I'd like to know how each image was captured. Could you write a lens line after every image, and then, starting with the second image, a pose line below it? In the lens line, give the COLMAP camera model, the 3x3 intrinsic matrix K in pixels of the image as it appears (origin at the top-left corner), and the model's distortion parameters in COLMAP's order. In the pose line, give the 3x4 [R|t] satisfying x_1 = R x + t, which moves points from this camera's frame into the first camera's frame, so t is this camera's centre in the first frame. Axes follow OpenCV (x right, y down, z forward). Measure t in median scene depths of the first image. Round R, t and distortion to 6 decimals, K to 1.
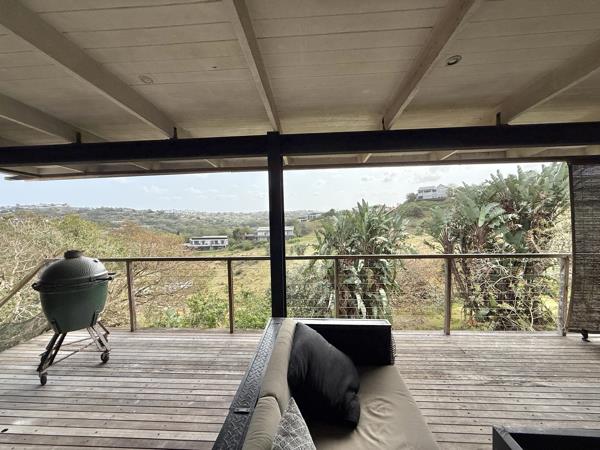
lens RADIAL K [[235.7, 0, 299.5], [0, 235.7, 223.7], [0, 0, 1]] dist [-0.001188, -0.000345]
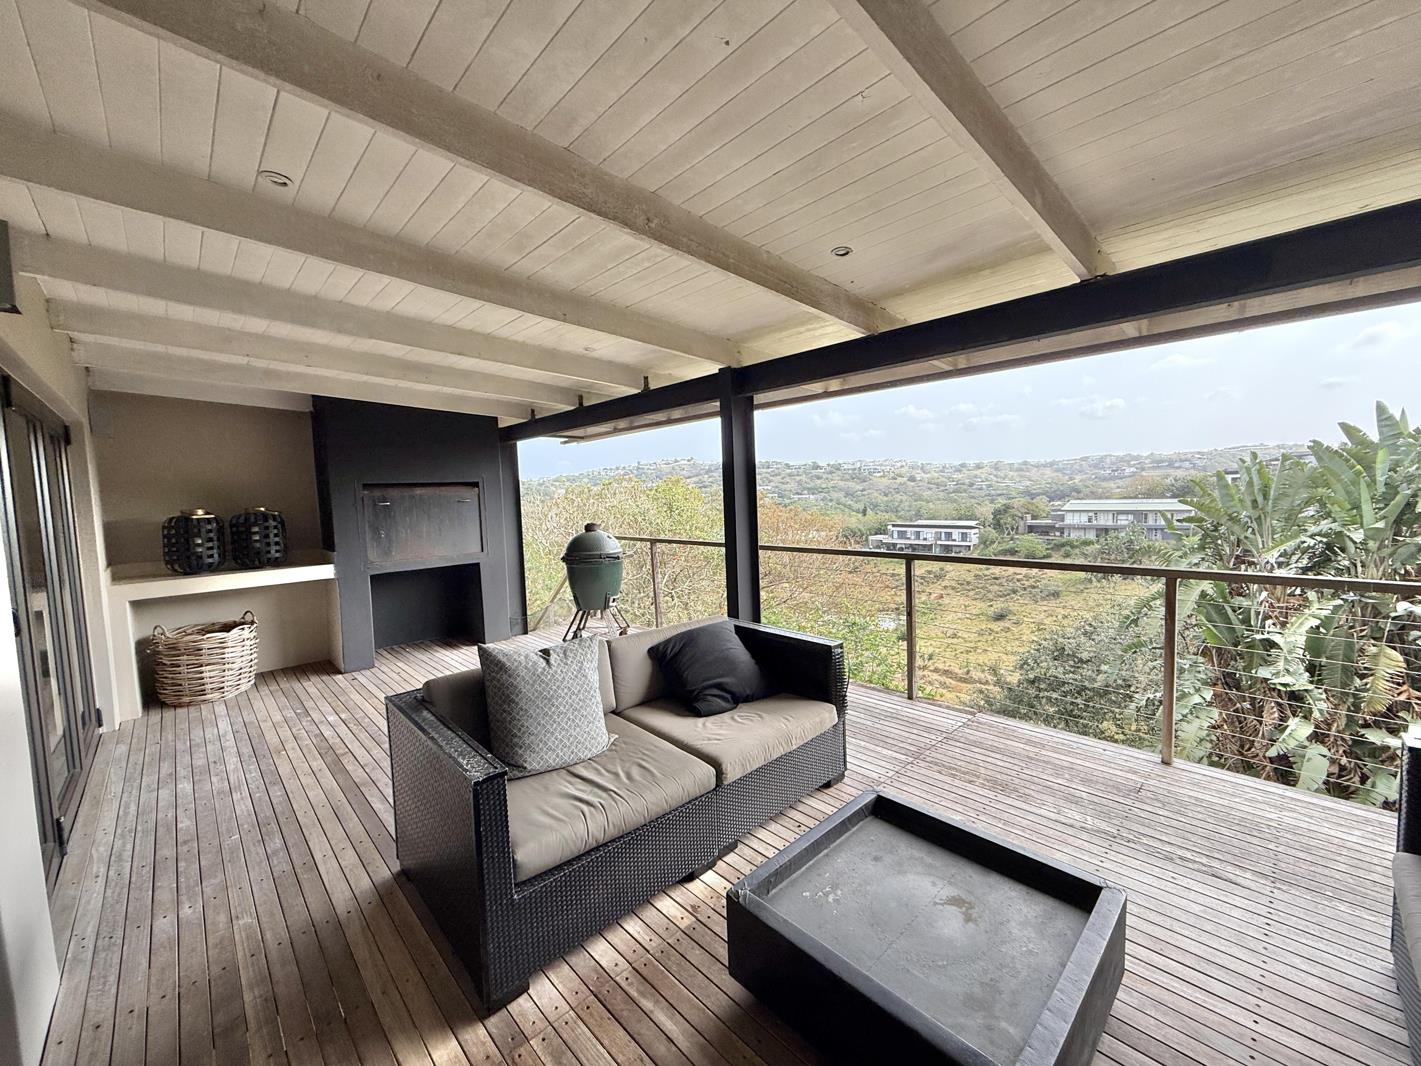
lens RADIAL K [[660.5, 0, 779.9], [0, 660.5, 534.8], [0, 0, 1]] dist [-0.000878, -0.000166]
pose [[0.742403, 0.043147, -0.668563, 0.225038], [0.001978, 0.997778, 0.066590, -0.001265], [0.669951, -0.050759, 0.740668, -0.068455]]
